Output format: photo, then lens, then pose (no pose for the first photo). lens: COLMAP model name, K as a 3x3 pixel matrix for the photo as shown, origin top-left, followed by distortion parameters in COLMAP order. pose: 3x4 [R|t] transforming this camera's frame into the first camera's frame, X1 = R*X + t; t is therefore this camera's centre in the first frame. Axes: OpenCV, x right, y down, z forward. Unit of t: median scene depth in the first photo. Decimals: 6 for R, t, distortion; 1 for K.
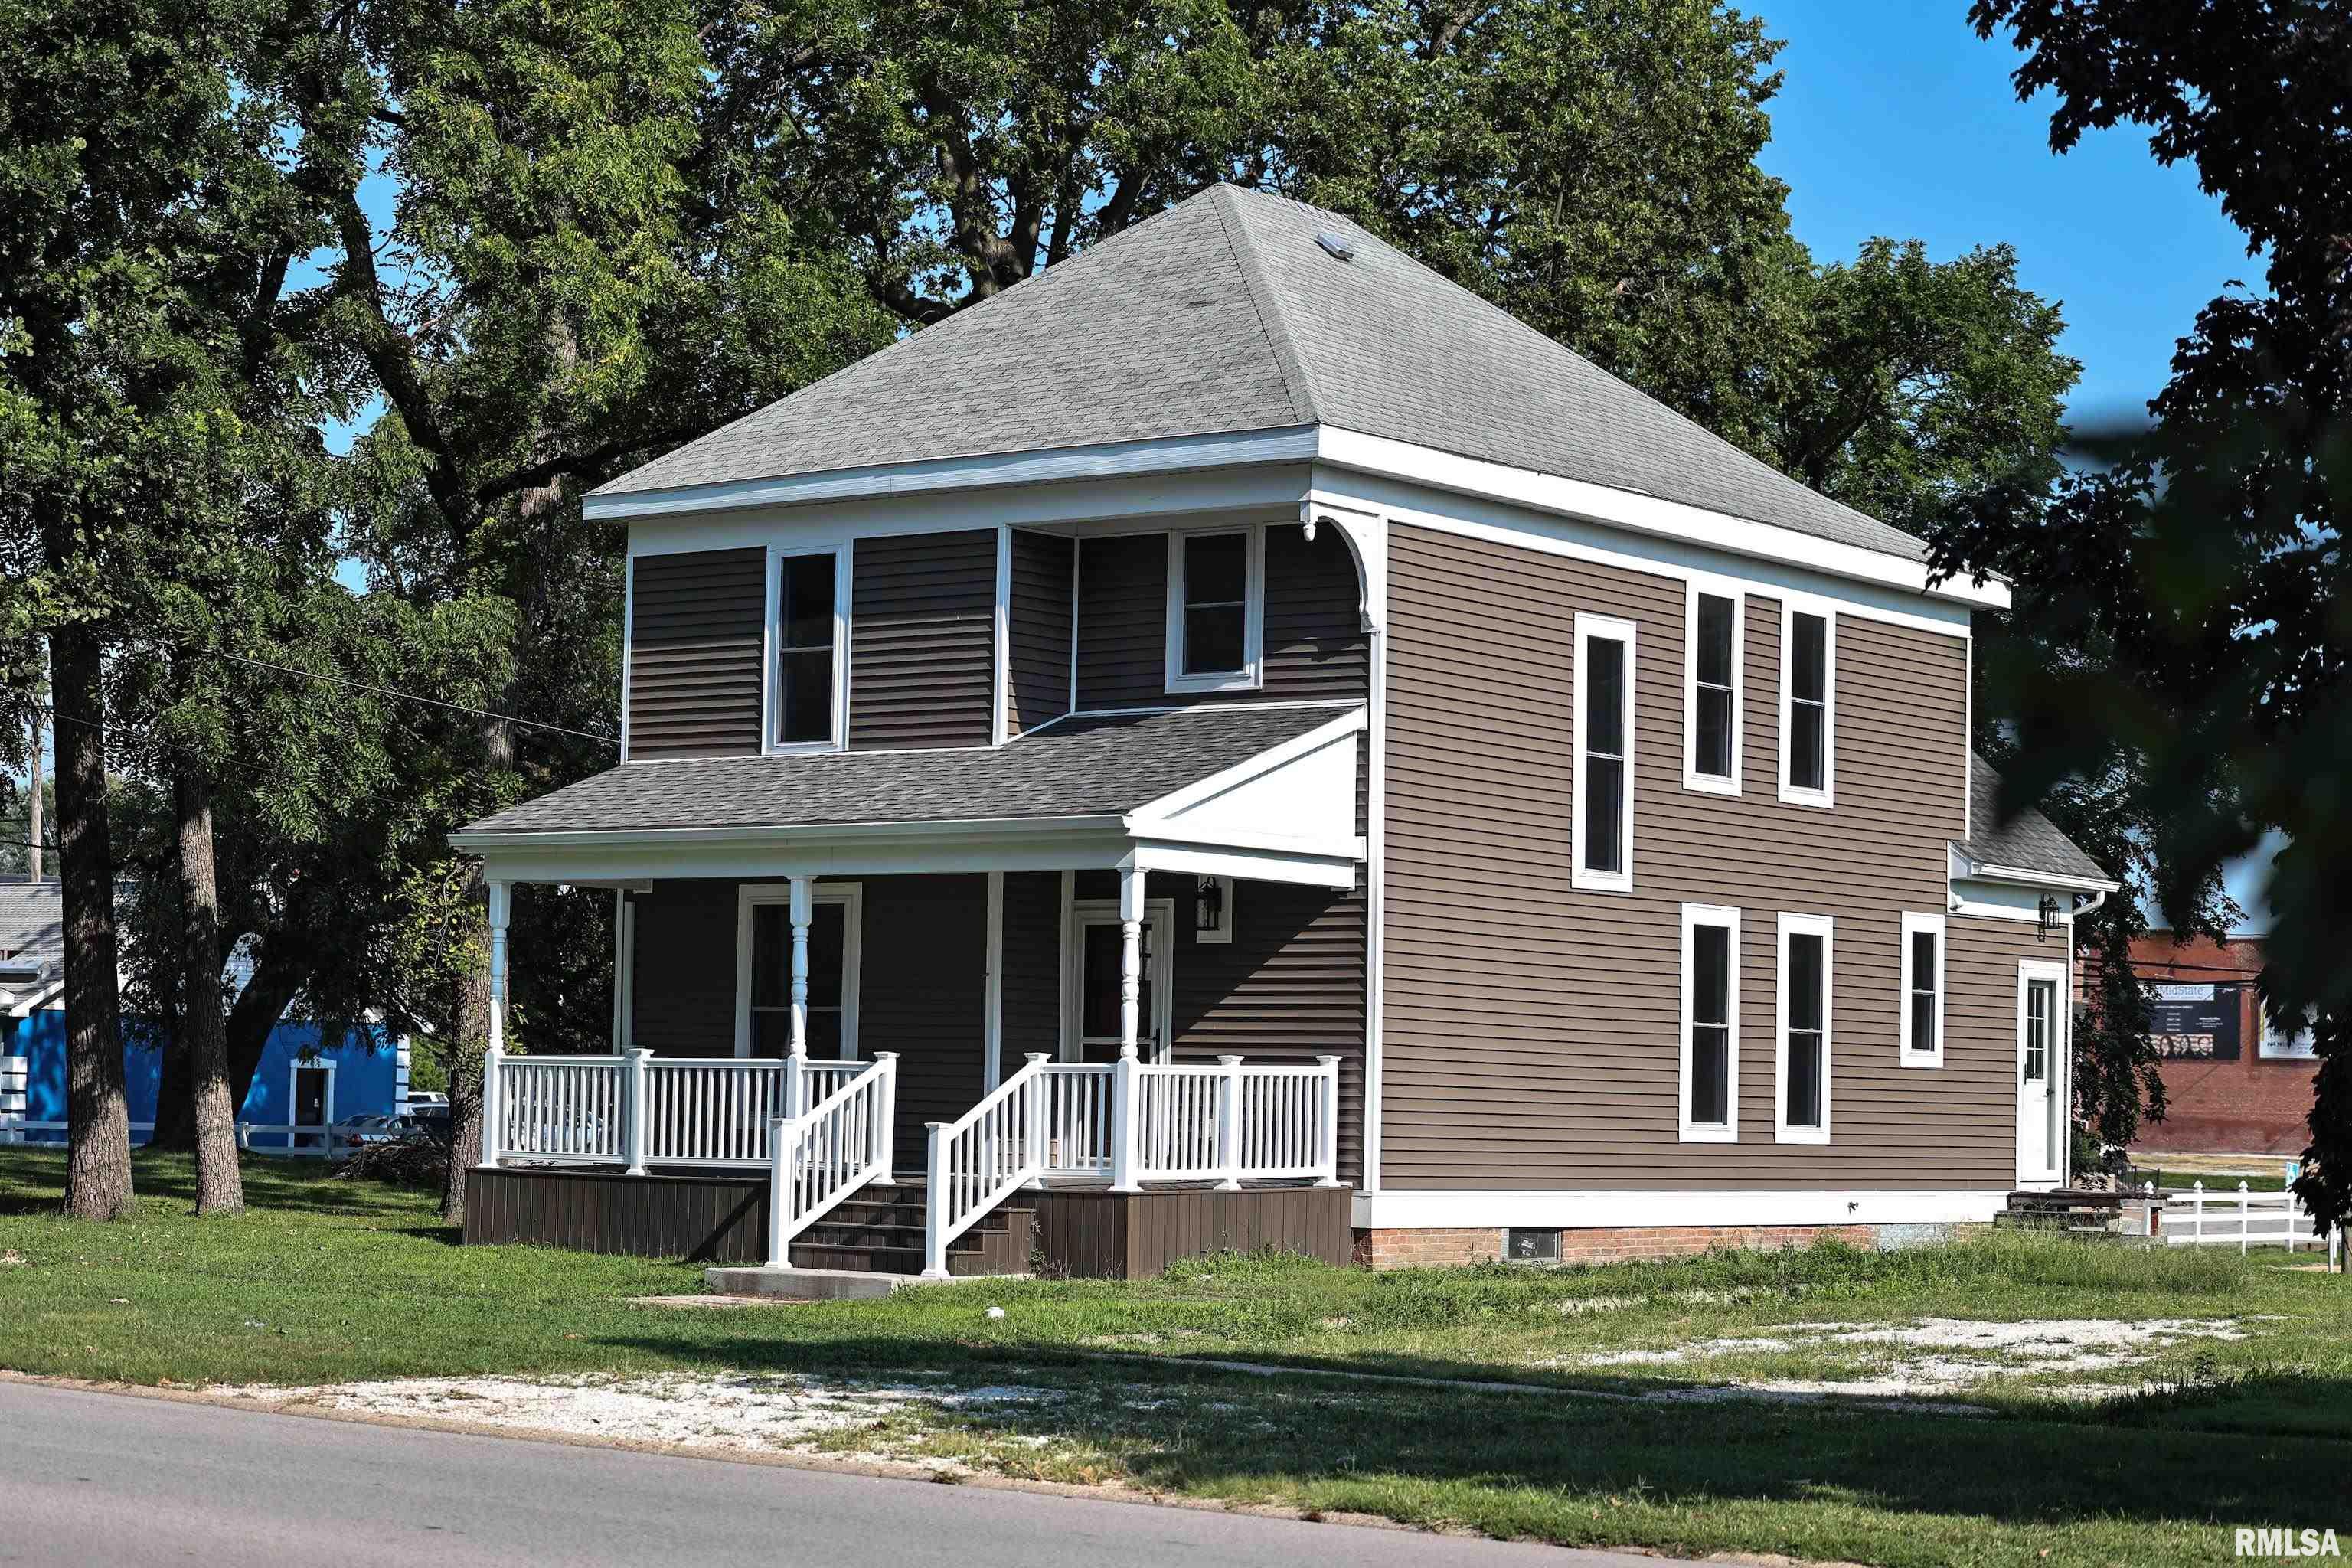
lens RADIAL K [[4680.2, 0, 1176.0], [0, 4680.2, 784.0], [0, 0, 1]] dist [-0.176486, -0.114243]
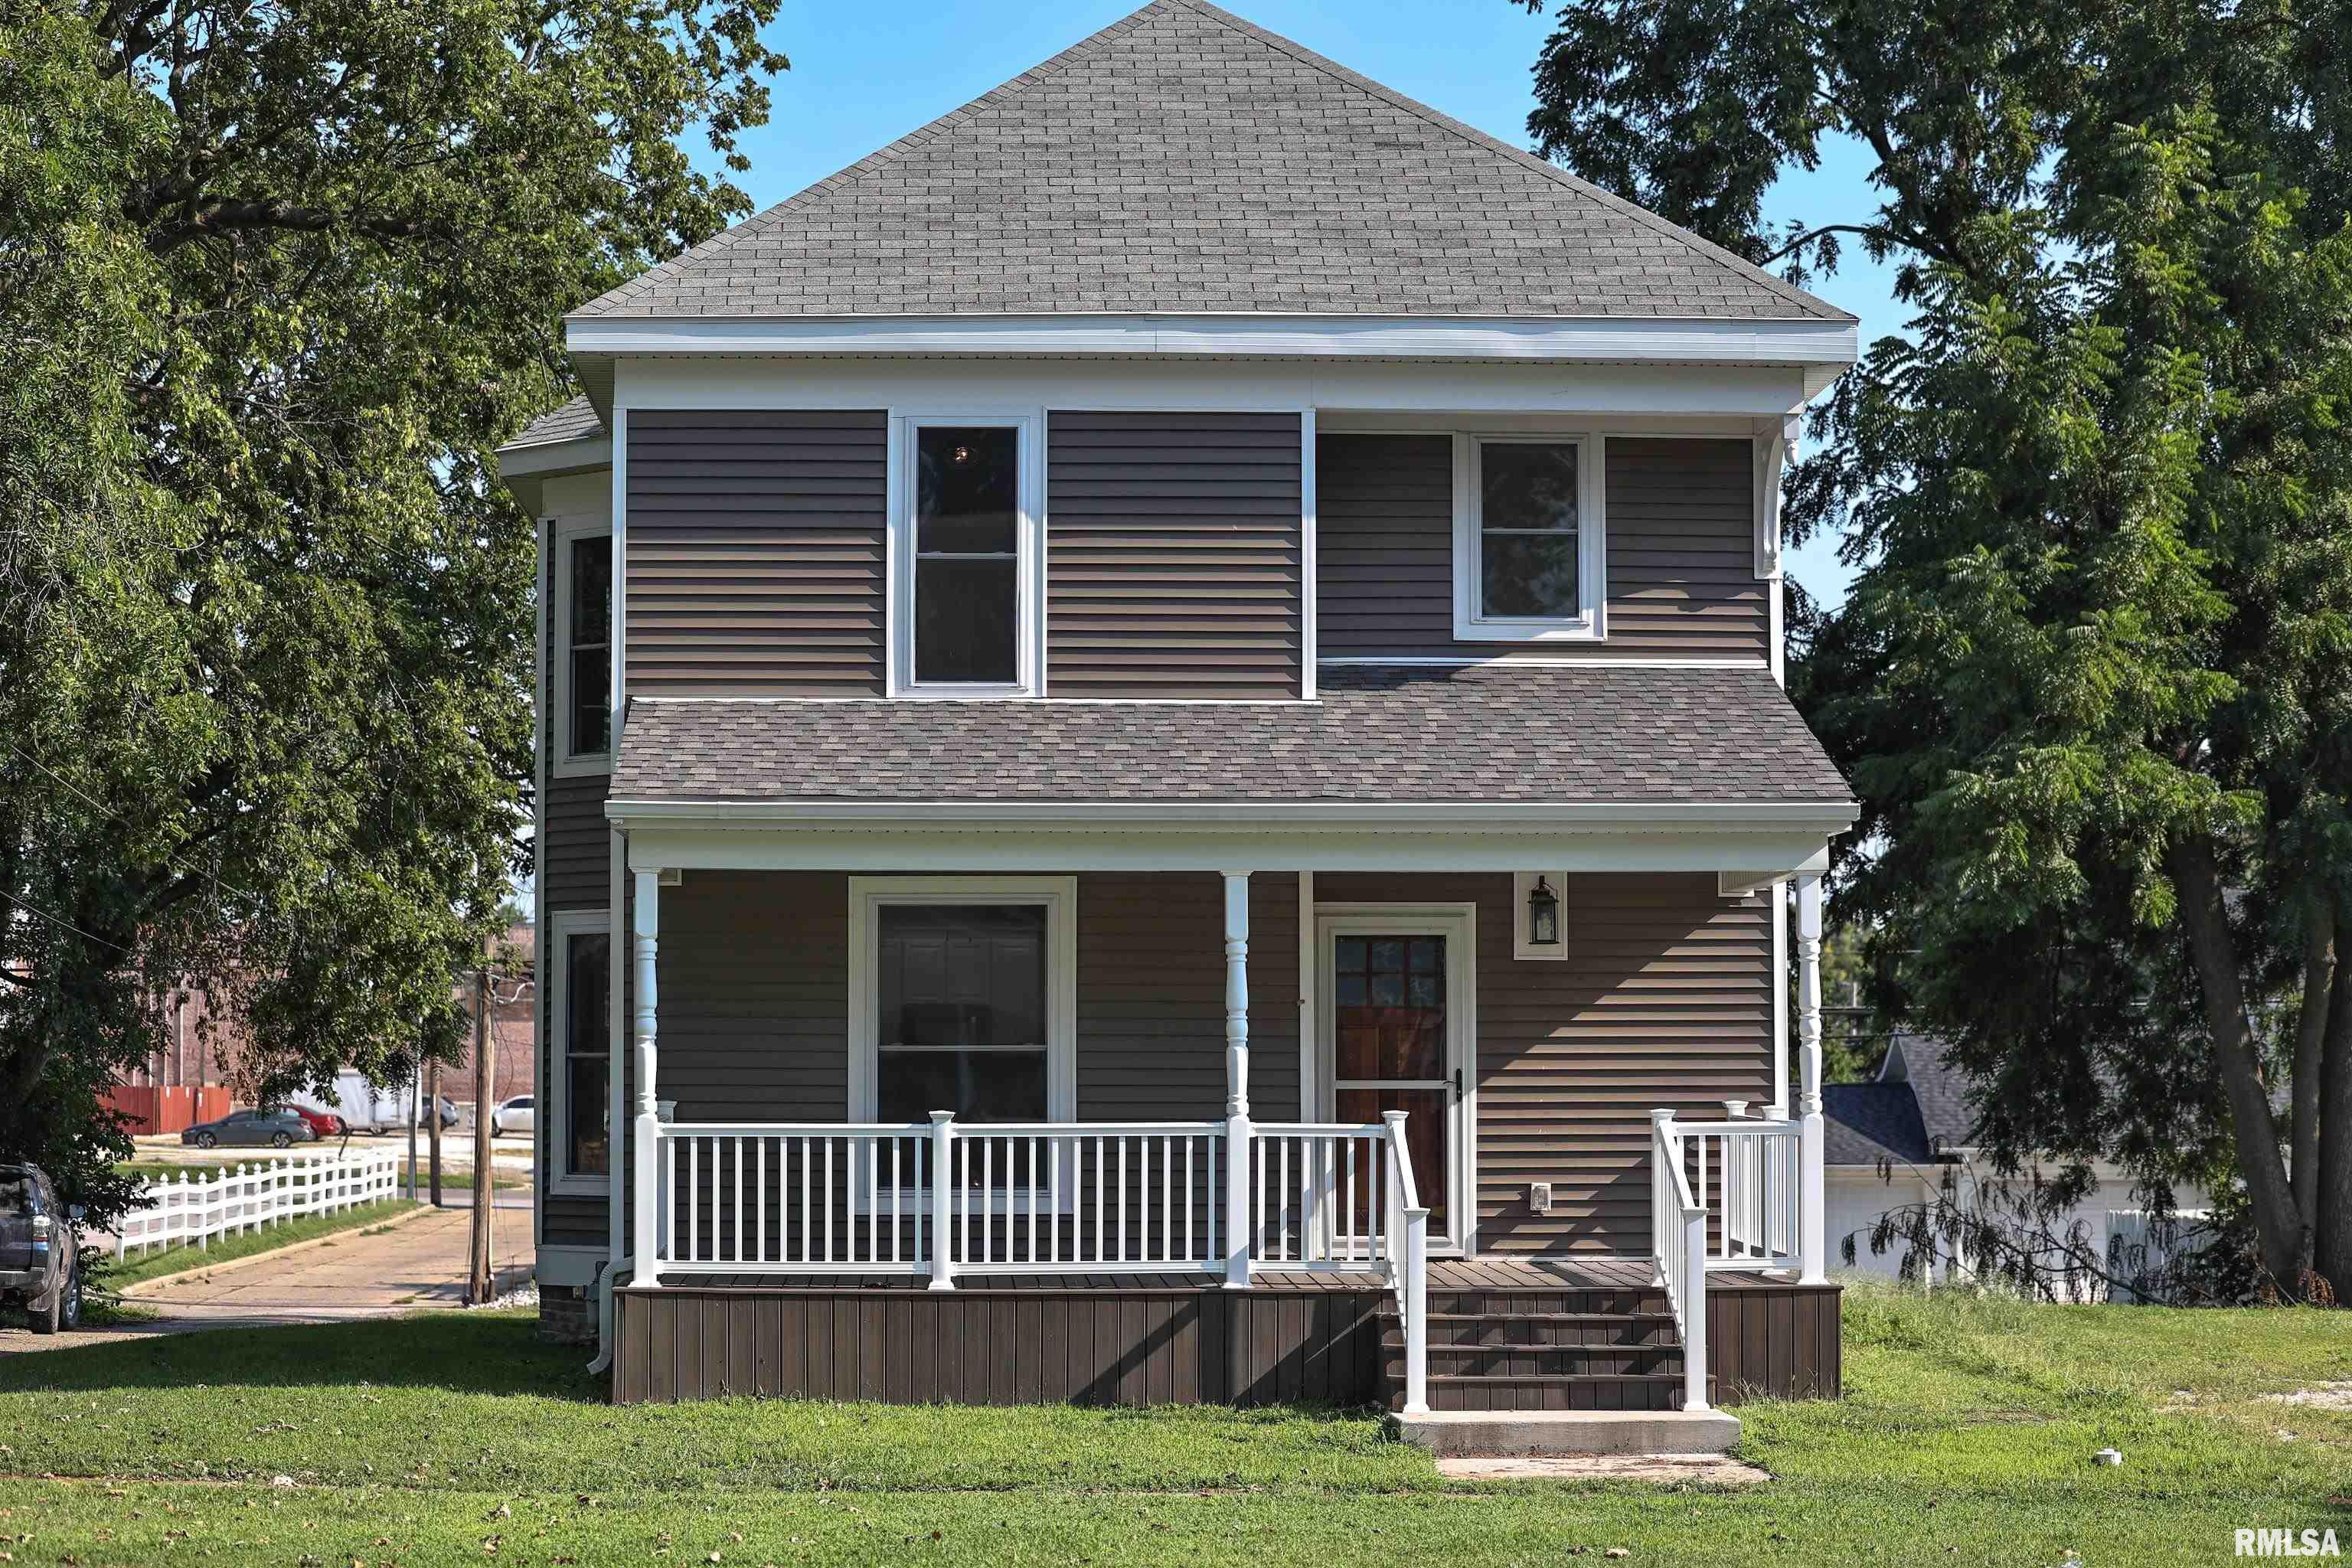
lens RADIAL K [[4680.2, 0, 1176.0], [0, 4680.2, 784.0], [0, 0, 1]] dist [-0.176486, -0.114243]
pose [[0.761759, 0.022364, 0.647475, -0.544730], [-0.029084, 0.999577, -0.000307, 0.006265], [-0.647208, -0.018597, 0.762087, 0.435863]]
